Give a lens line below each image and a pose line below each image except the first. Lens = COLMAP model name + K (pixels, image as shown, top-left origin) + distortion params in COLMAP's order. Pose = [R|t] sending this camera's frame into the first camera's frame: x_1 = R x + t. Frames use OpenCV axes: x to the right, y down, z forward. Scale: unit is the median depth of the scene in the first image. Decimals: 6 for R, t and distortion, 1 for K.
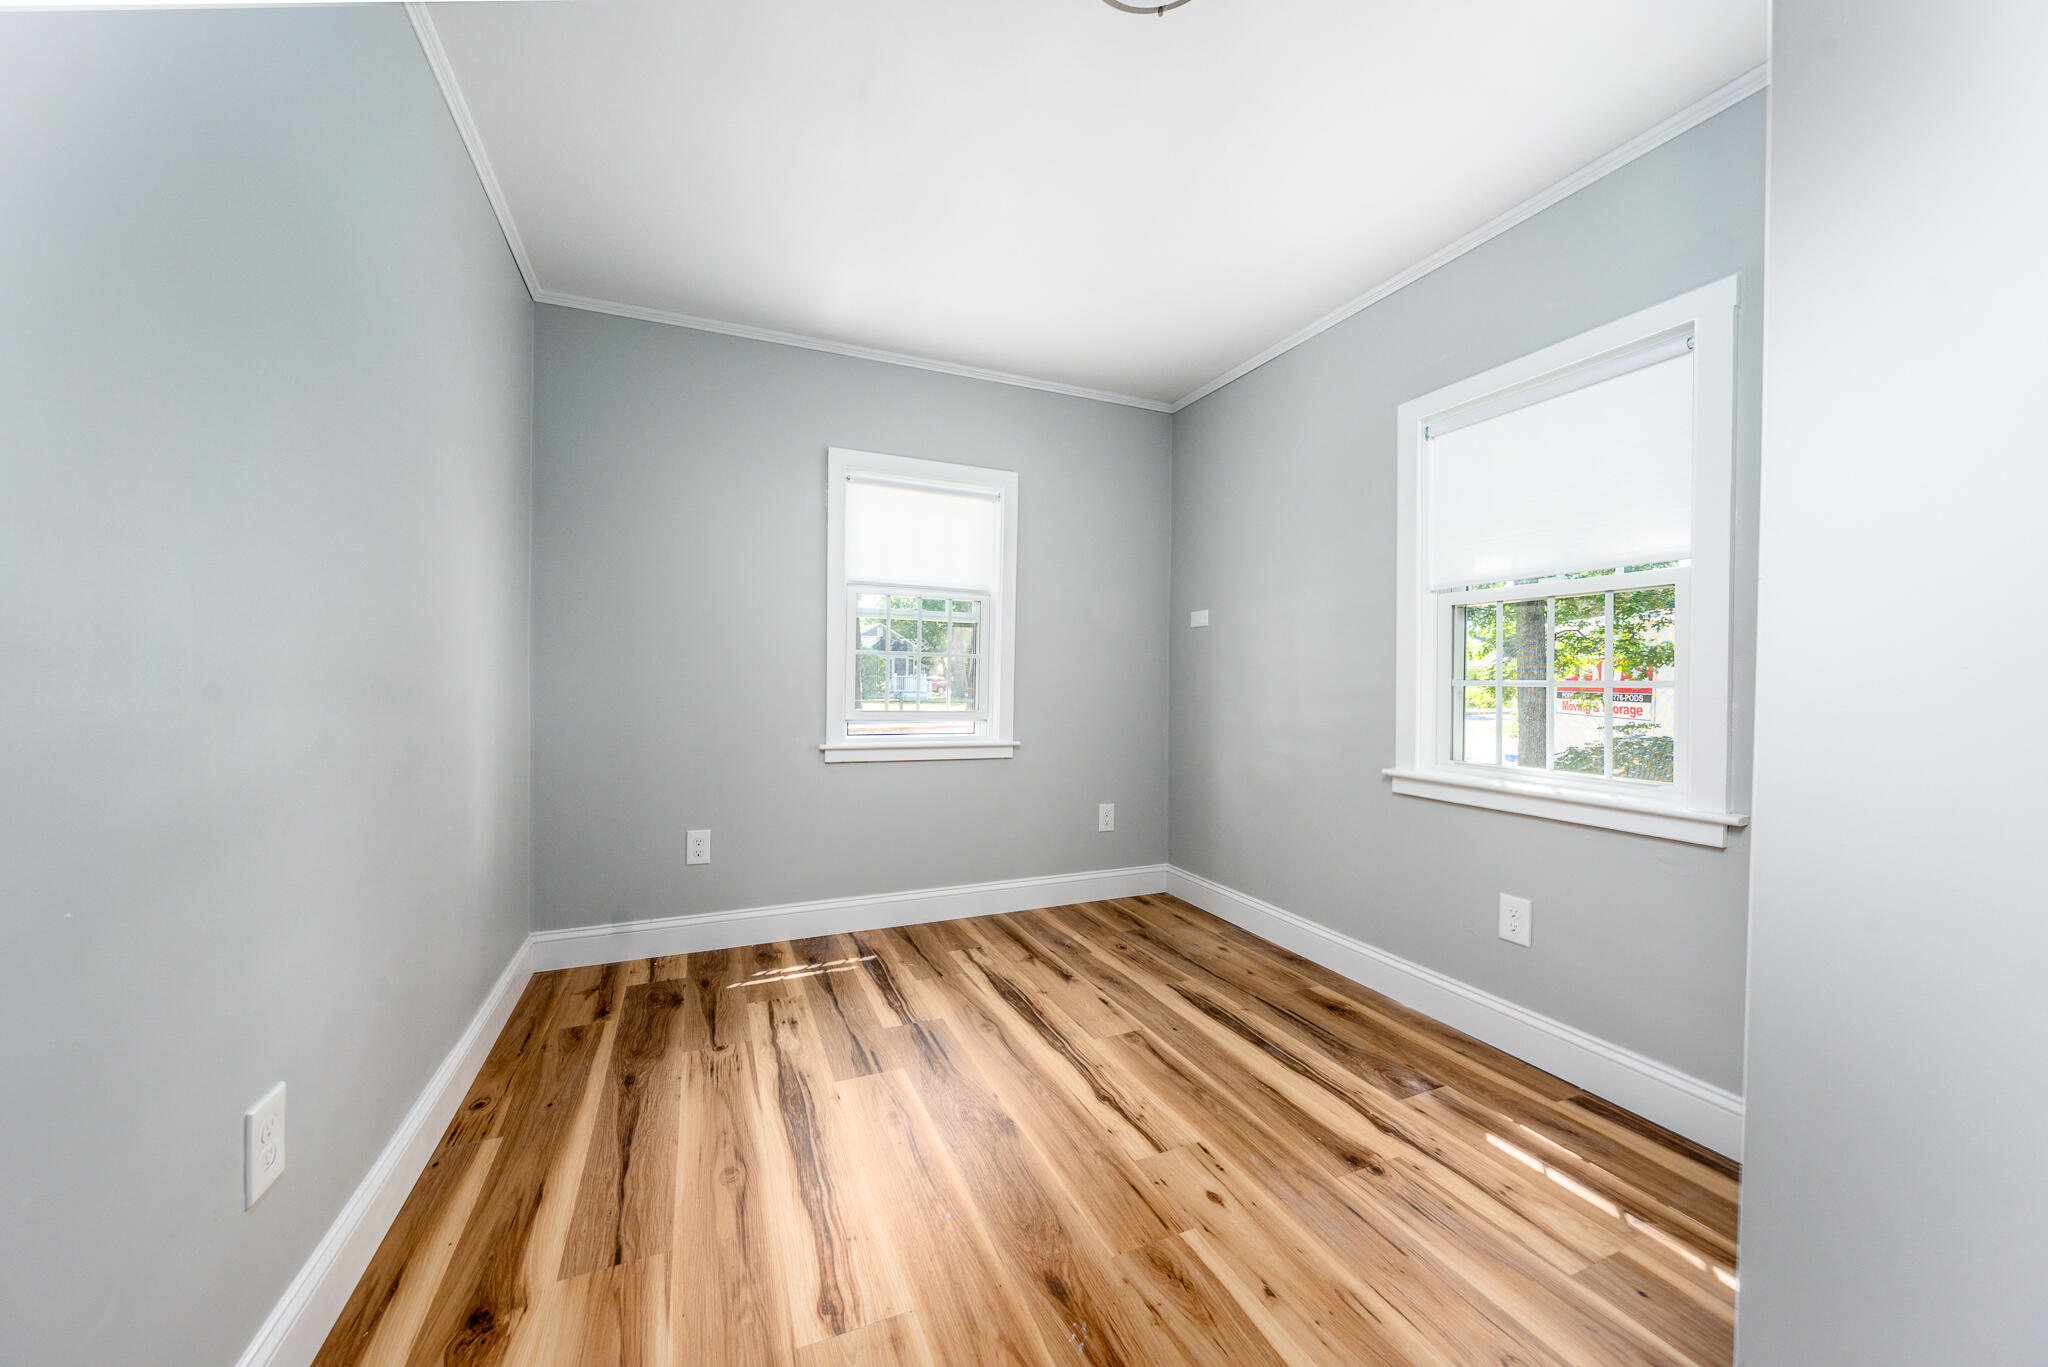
lens RADIAL K [[700.9, 0, 1021.2], [0, 700.9, 682.9], [0, 0, 1]] dist [-0.000305, 0.000000]
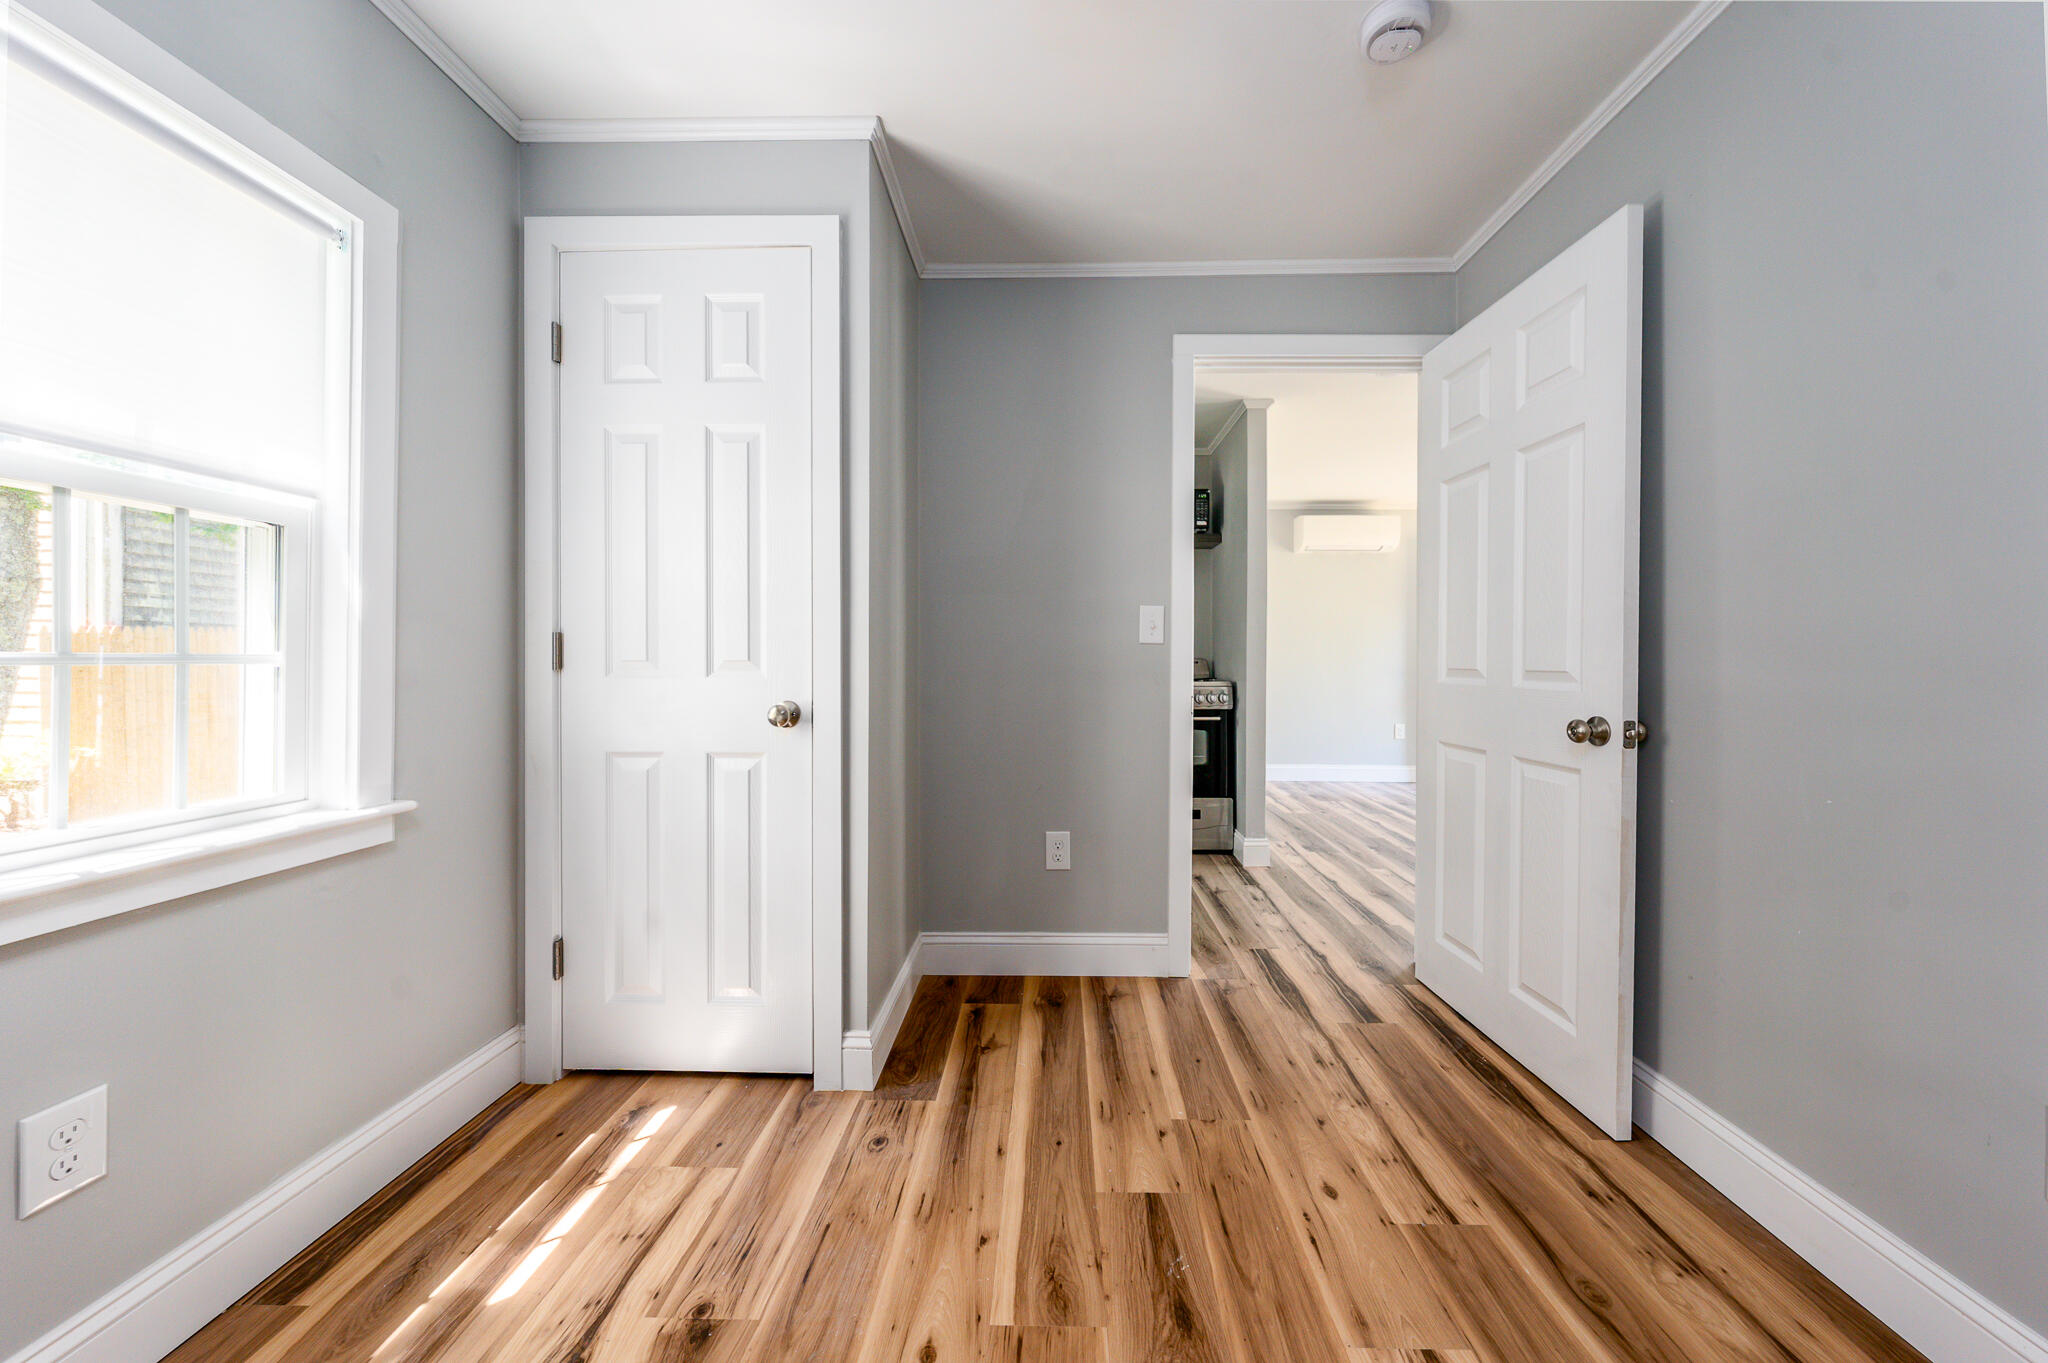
lens RADIAL K [[700.9, 0, 1026.2], [0, 700.9, 660.3], [0, 0, 1]] dist [-0.000305, 0.000000]
pose [[-0.889277, -0.013876, 0.457159, -0.175460], [-0.010236, 0.999893, 0.010437, -0.023505], [-0.457255, 0.004602, -0.889324, 1.882167]]
